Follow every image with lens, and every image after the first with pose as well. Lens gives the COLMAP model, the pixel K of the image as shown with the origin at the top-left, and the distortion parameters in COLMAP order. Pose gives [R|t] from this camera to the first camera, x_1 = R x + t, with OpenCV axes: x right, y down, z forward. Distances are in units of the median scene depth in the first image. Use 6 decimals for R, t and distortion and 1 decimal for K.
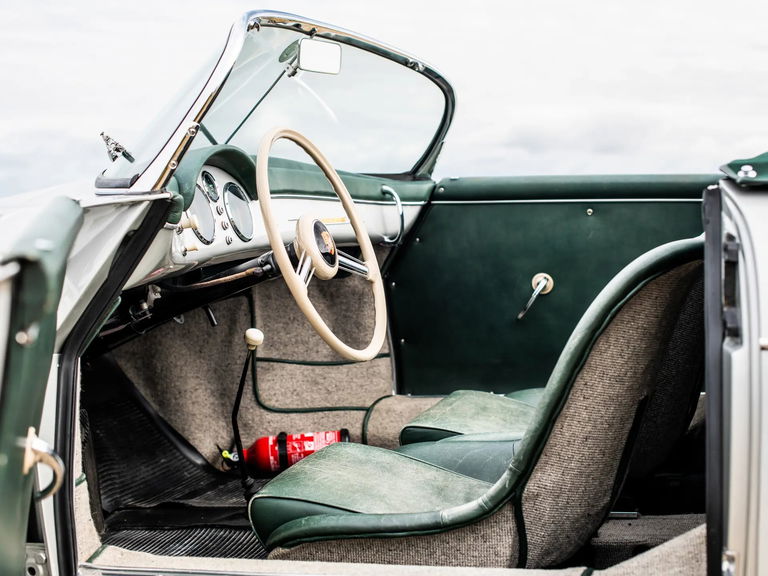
lens RADIAL K [[1289.6, 0, 388.8], [0, 1289.6, 256.2], [0, 0, 1]] dist [-0.152896, 0.016635]
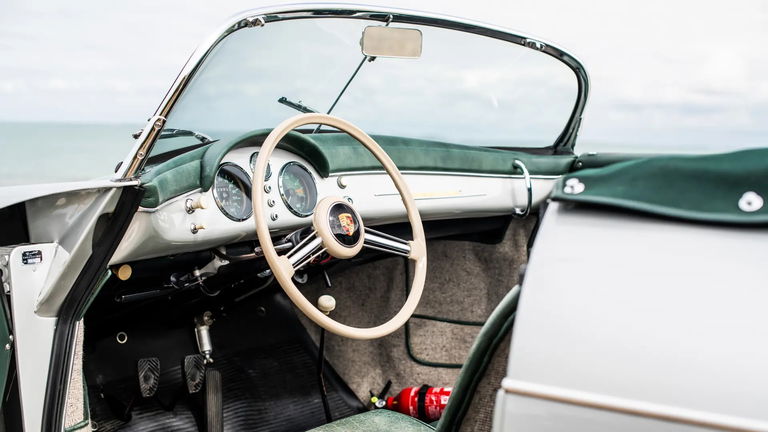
lens RADIAL K [[1129.9, 0, 384.0], [0, 1129.9, 216.0], [0, 0, 1]] dist [-0.158202, -0.002505]
pose [[0.926250, 0.041763, -0.374588, 0.231156], [-0.032246, 0.998979, 0.031642, -0.033409], [0.375527, -0.017230, 0.926651, 0.109519]]
